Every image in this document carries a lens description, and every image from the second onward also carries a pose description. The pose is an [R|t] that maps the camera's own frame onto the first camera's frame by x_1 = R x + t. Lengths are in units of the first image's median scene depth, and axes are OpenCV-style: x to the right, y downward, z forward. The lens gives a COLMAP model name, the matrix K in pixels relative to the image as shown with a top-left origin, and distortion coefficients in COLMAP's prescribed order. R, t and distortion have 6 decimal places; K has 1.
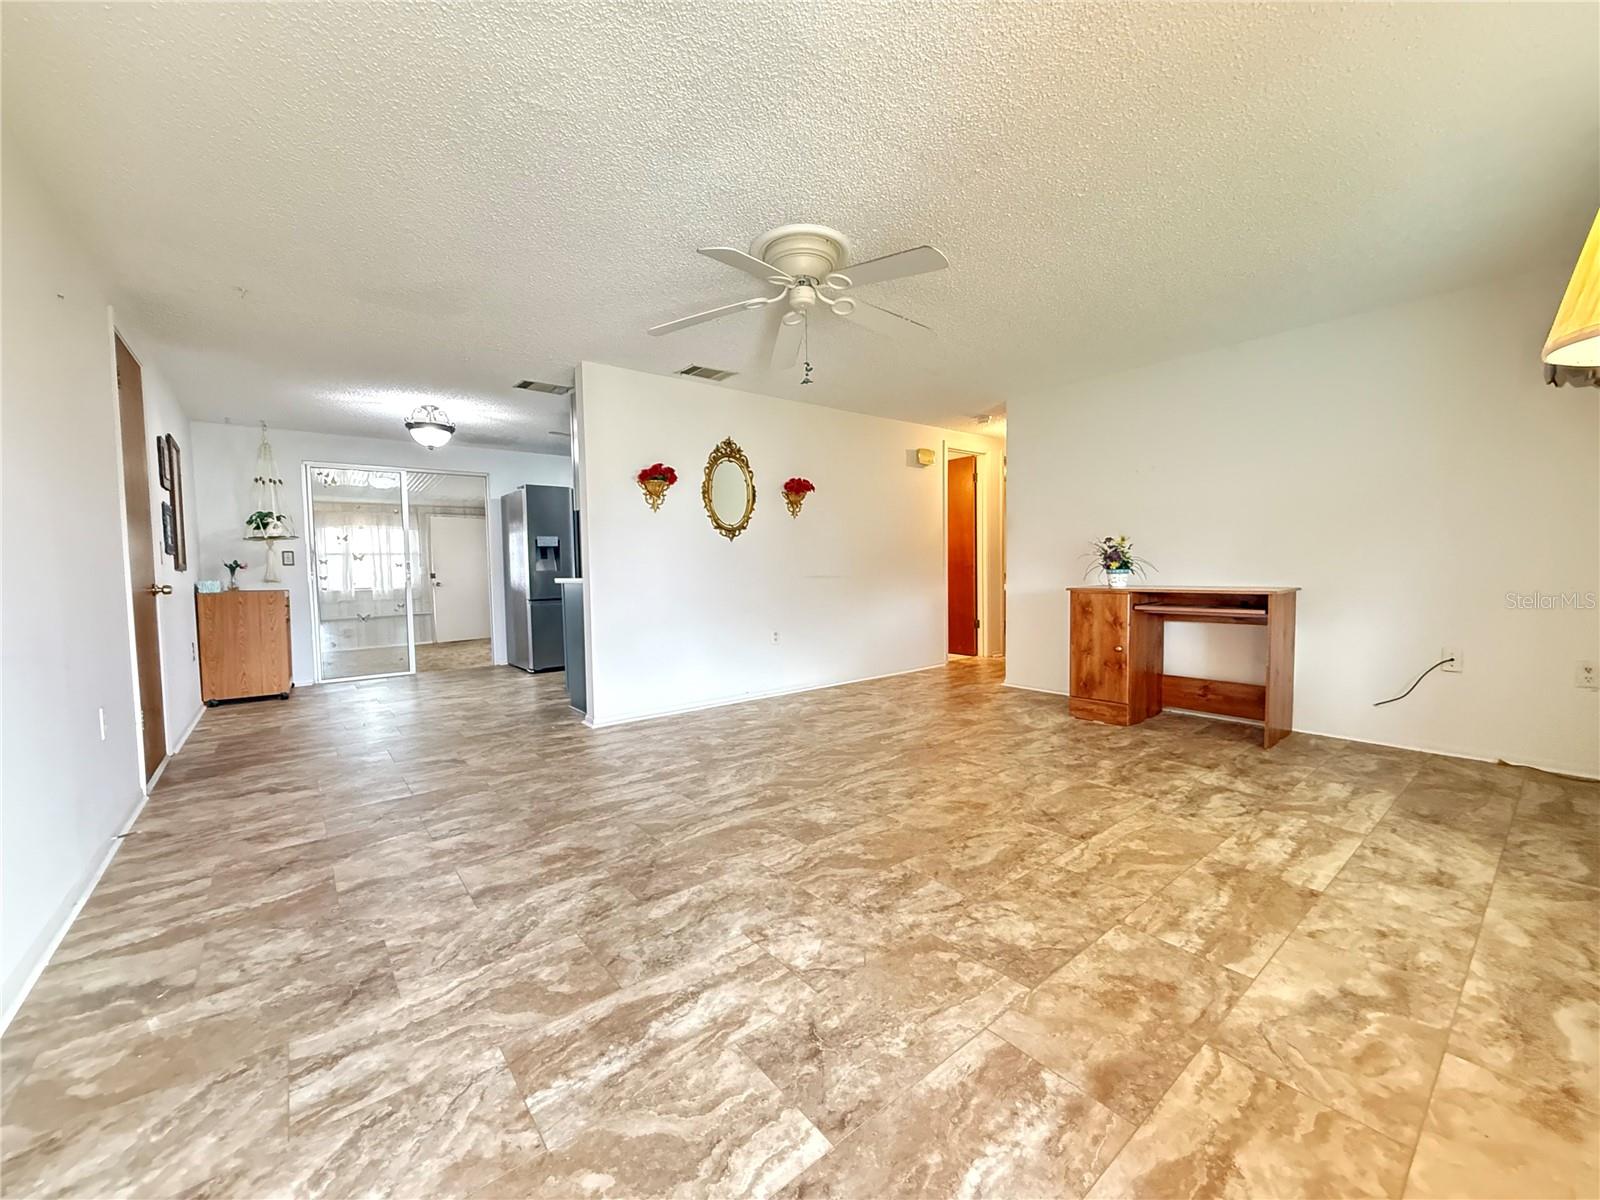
lens RADIAL K [[636.2, 0, 800.1], [0, 636.2, 599.2], [0, 0, 1]] dist [-0.001505, 0.000727]
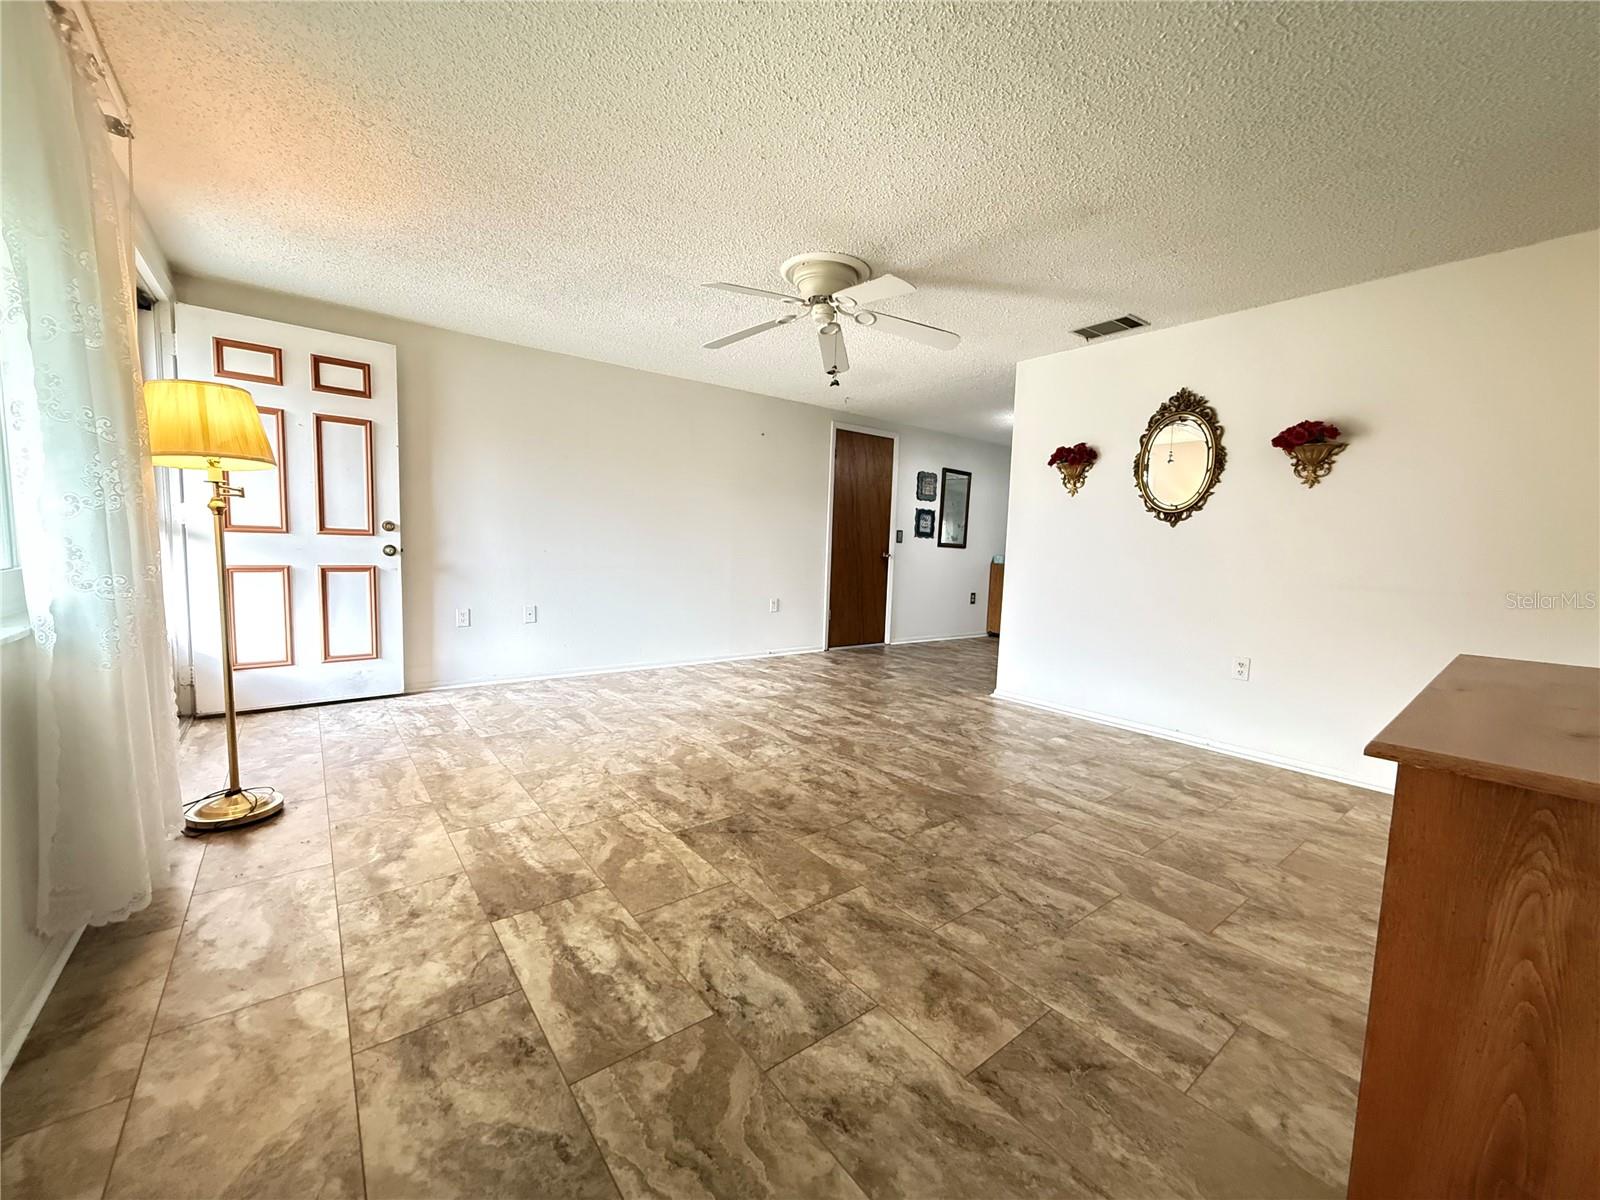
lens RADIAL K [[636.2, 0, 794.3], [0, 636.2, 602.2], [0, 0, 1]] dist [-0.001505, 0.000727]
pose [[-0.019303, 0.108379, -0.993922, 1.240628], [-0.089020, 0.989973, 0.109677, -0.083974], [0.995843, 0.090597, -0.009462, 1.048673]]
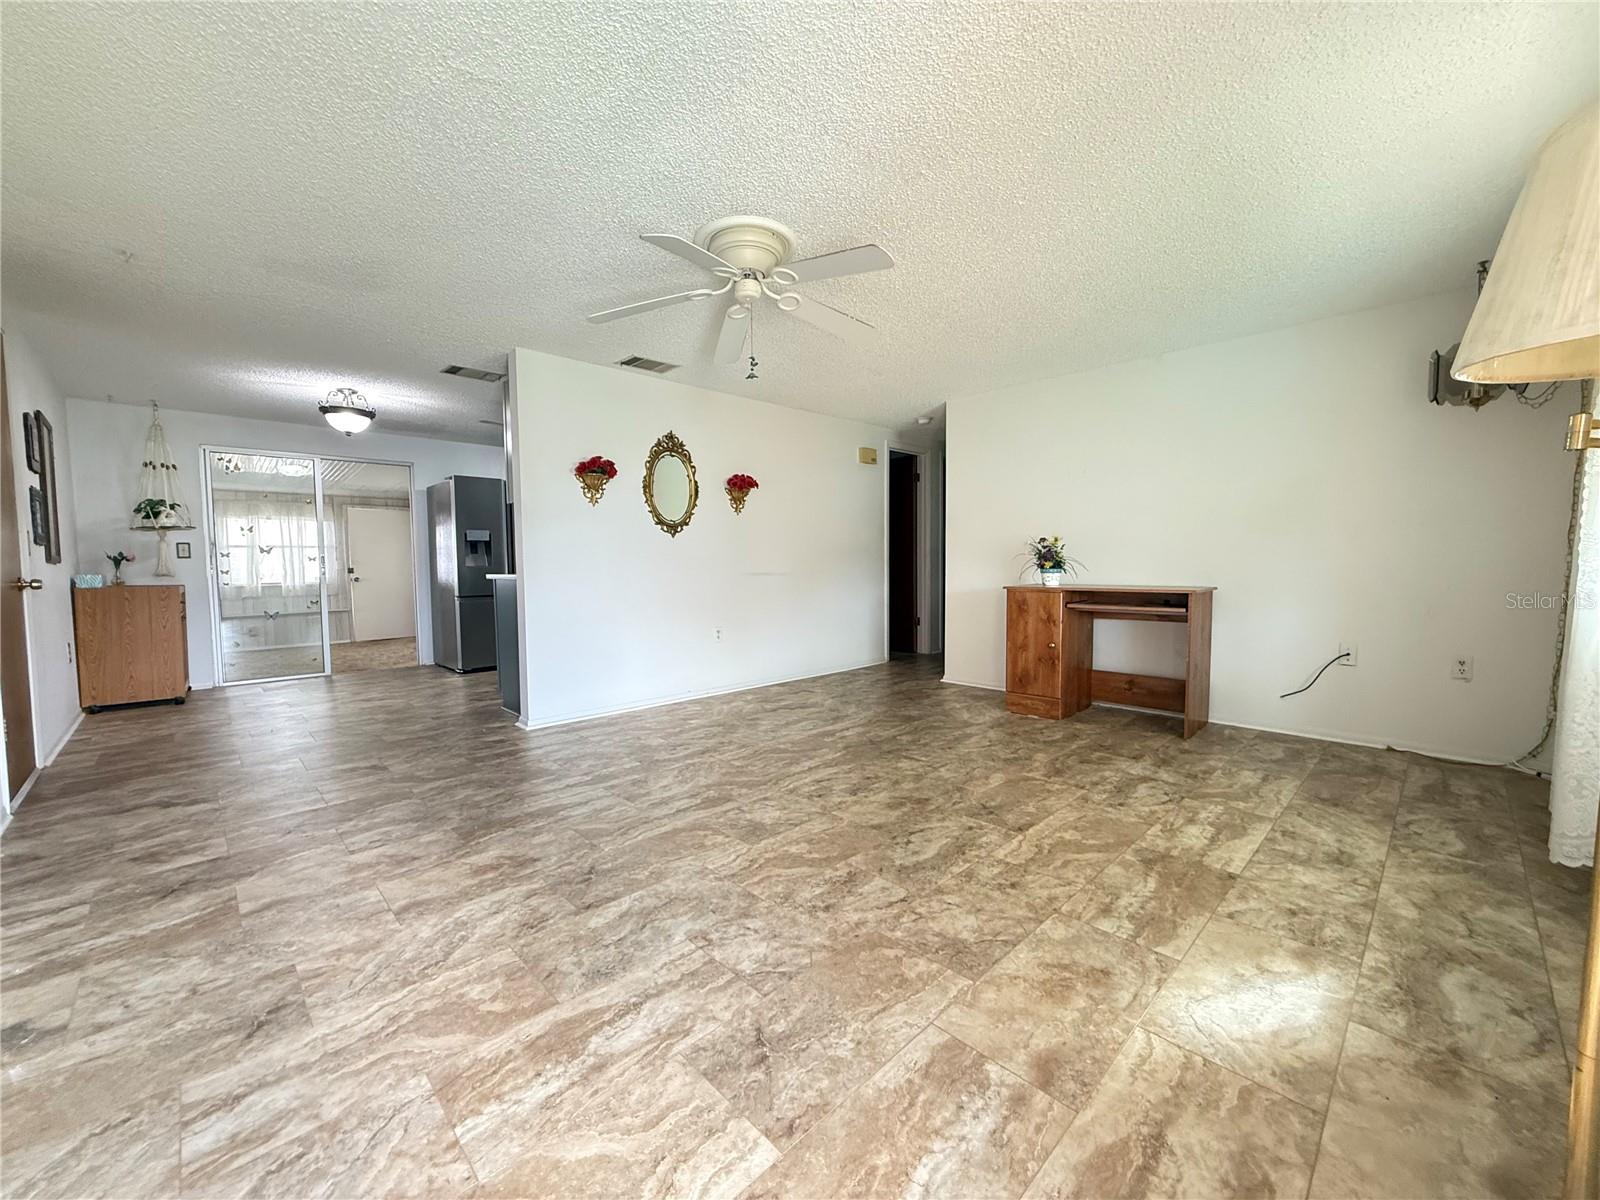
lens RADIAL K [[636.2, 0, 799.7], [0, 636.2, 598.7], [0, 0, 1]] dist [-0.001505, 0.000727]
pose [[0.995846, 0.002484, 0.091021, -0.004849], [-0.002819, 0.999990, 0.003552, -0.000964], [-0.091011, -0.003794, 0.995843, 0.009003]]
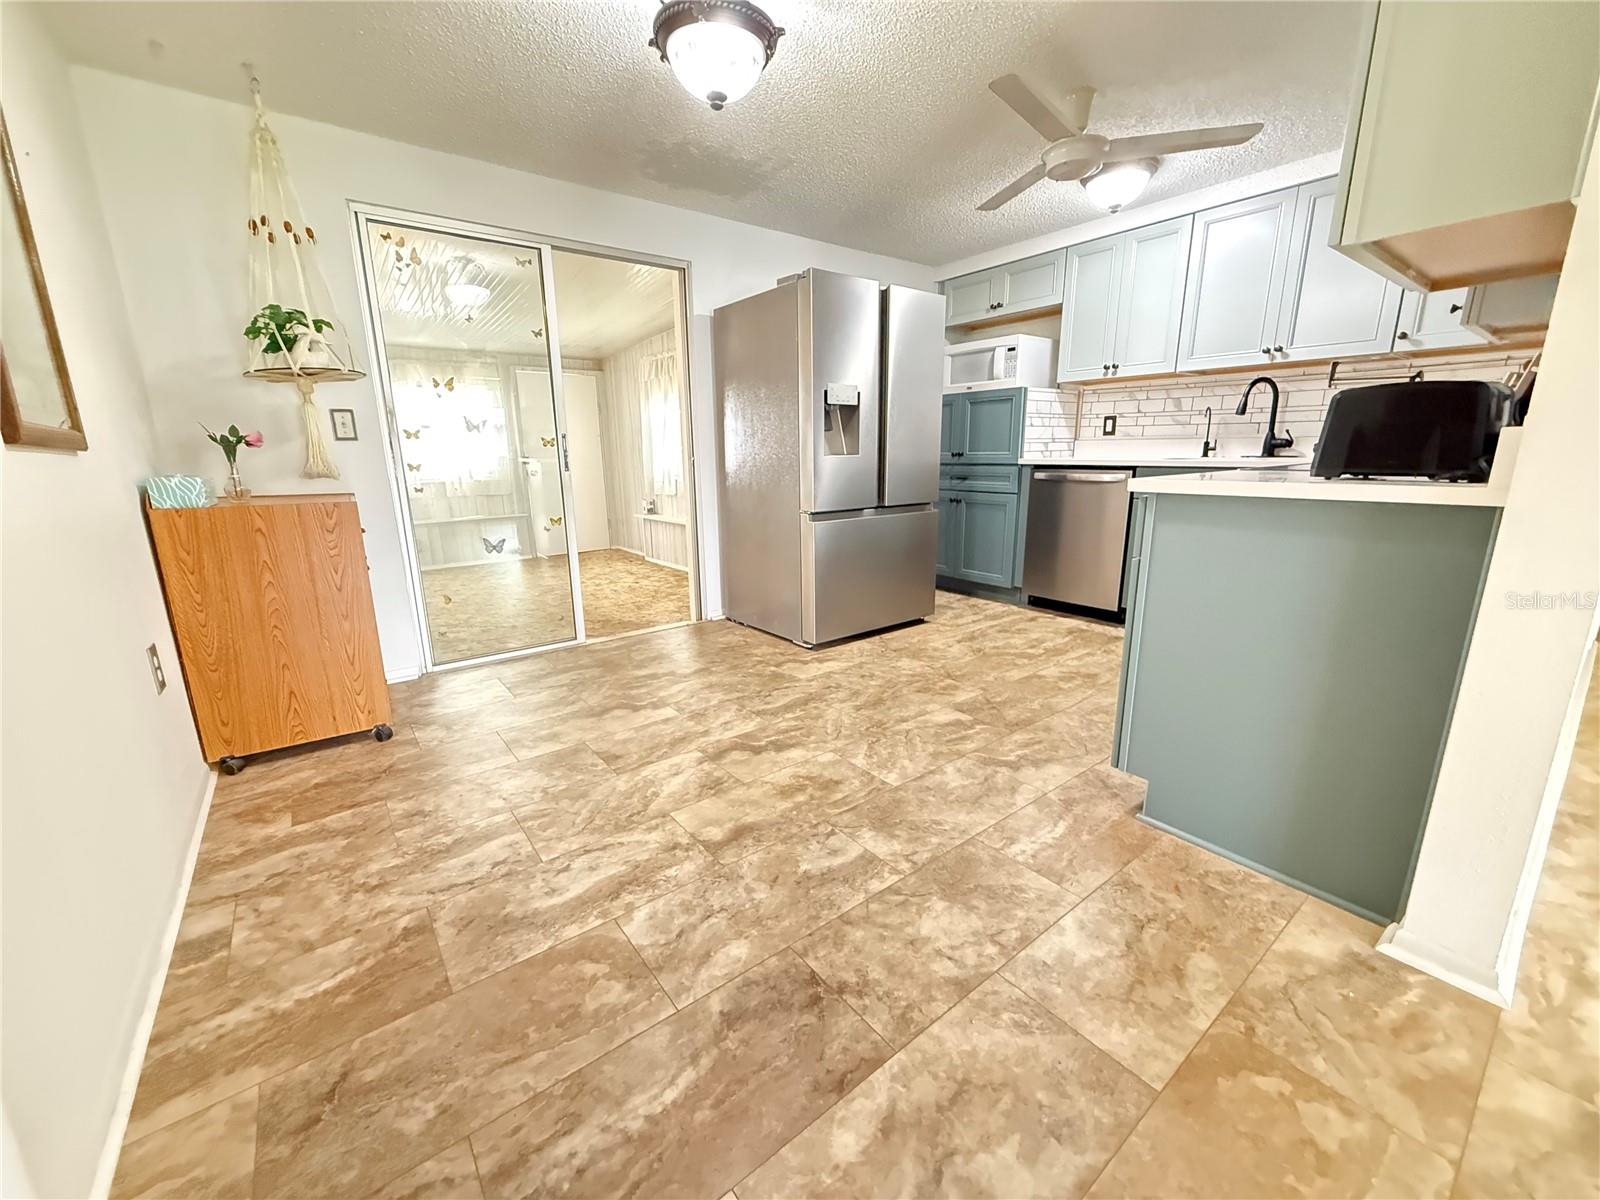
lens RADIAL K [[636.2, 0, 796.8], [0, 636.2, 599.8], [0, 0, 1]] dist [-0.001505, 0.000727]
pose [[0.999677, 0.010761, -0.023040, -1.045431], [-0.006476, 0.983912, 0.178536, -0.052629], [0.024591, -0.178329, 0.983664, 1.191807]]
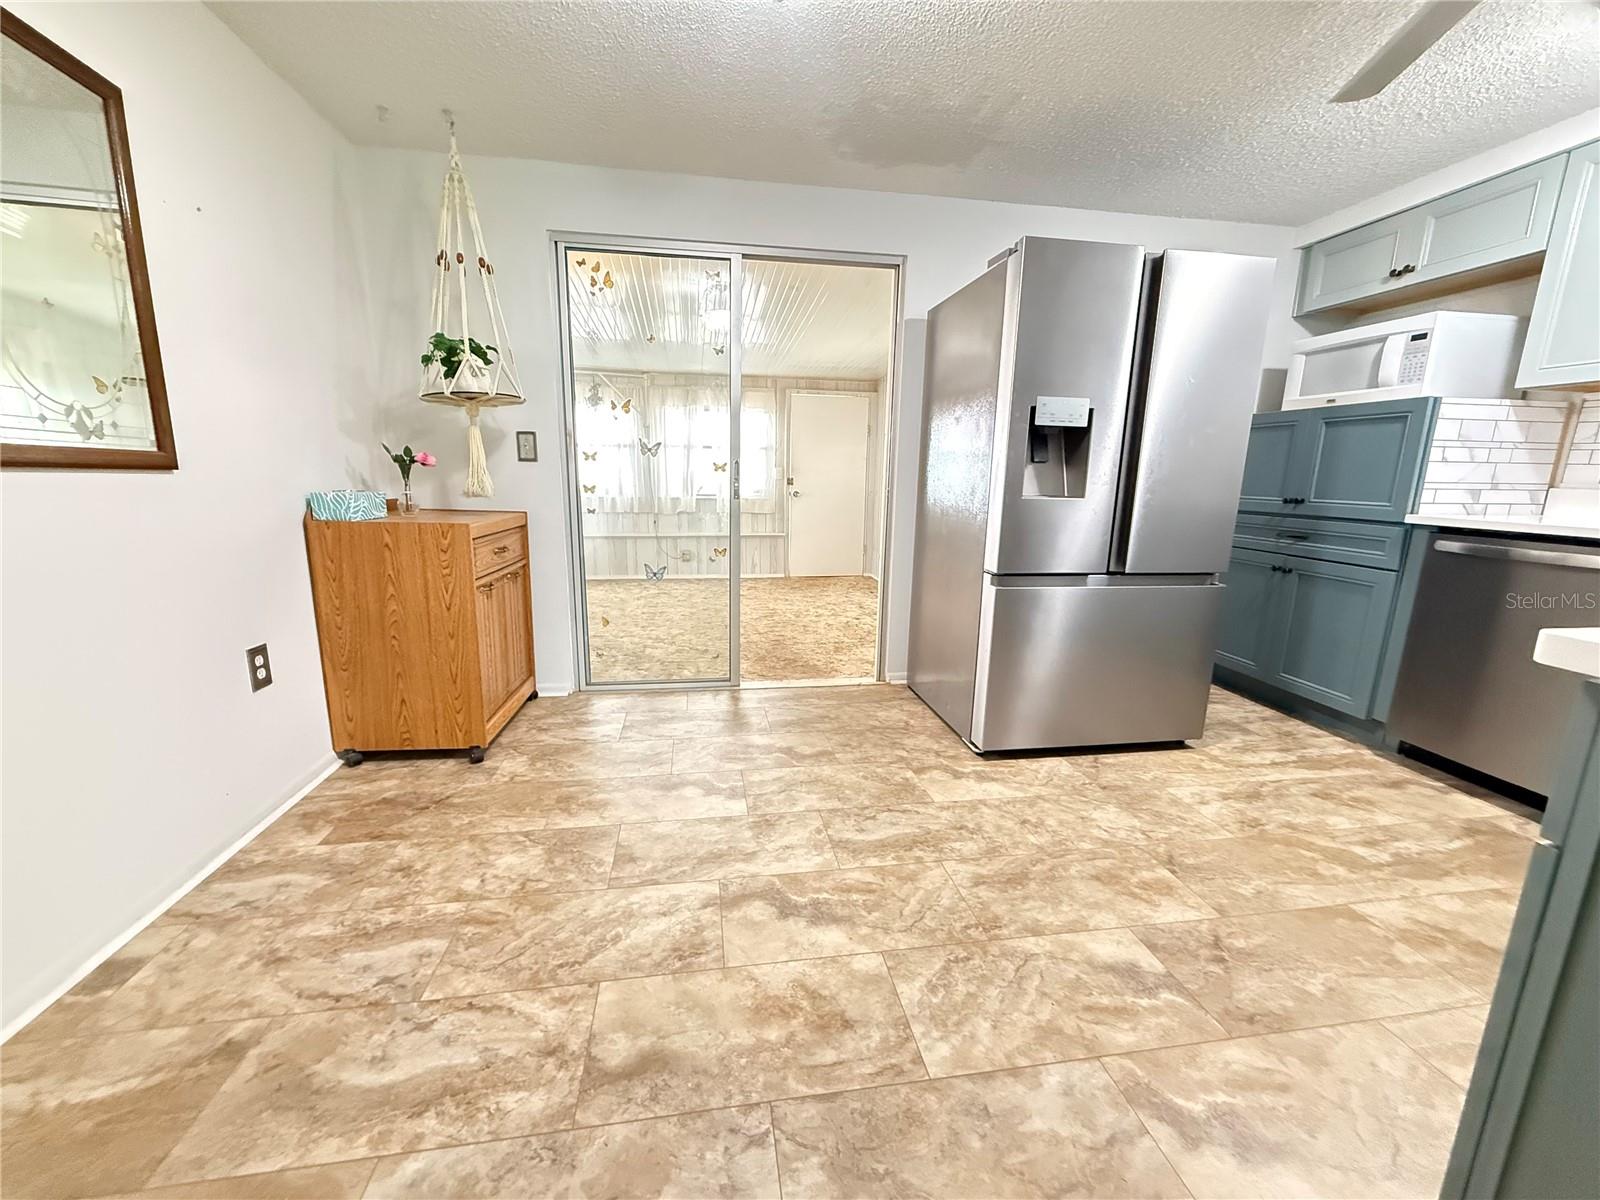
lens RADIAL K [[636.2, 0, 797.5], [0, 636.2, 600.2], [0, 0, 1]] dist [-0.001505, 0.000727]
pose [[0.864609, 0.134505, -0.484107, -0.845452], [-0.061257, 0.984533, 0.164140, -0.093218], [0.498697, -0.112262, 0.859476, 1.528483]]
